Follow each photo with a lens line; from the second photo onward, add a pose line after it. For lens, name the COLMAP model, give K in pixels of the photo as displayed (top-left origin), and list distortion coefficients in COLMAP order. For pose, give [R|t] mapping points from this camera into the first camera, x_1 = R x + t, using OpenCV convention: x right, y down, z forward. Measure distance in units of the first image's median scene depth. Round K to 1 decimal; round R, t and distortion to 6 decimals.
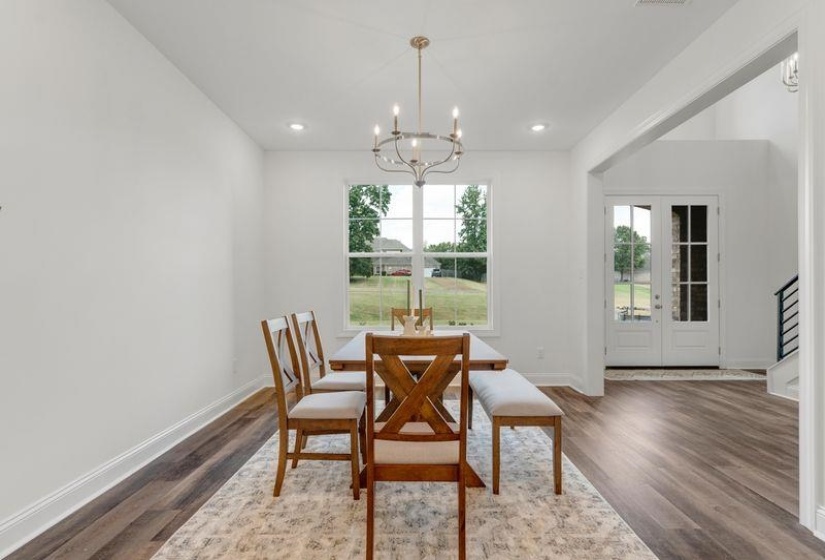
lens RADIAL K [[404.6, 0, 414.4], [0, 404.6, 286.4], [0, 0, 1]] dist [-0.001060, -0.000278]
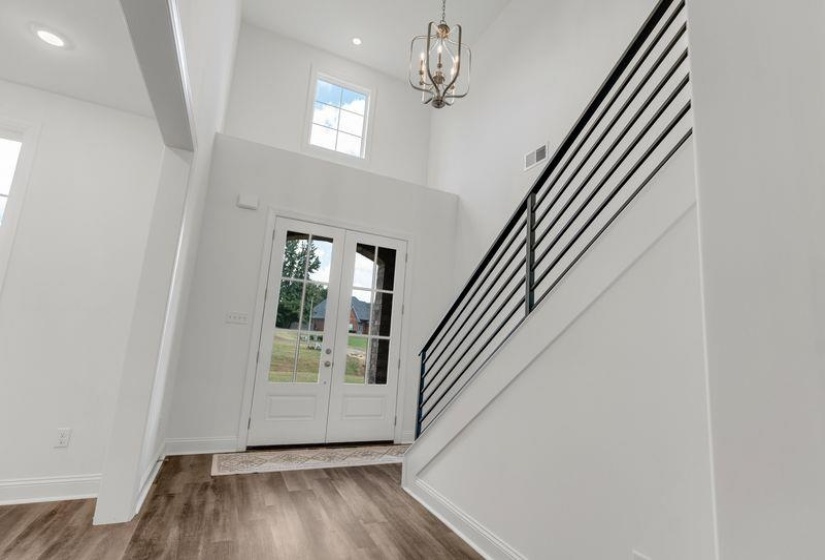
lens RADIAL K [[404.6, 0, 408.8], [0, 404.6, 275.3], [0, 0, 1]] dist [-0.001060, -0.000278]
pose [[0.897568, 0.135666, 0.419483, 0.388243], [-0.070033, 0.983270, -0.168151, 0.001711], [-0.435278, 0.121550, 0.892053, 0.206555]]
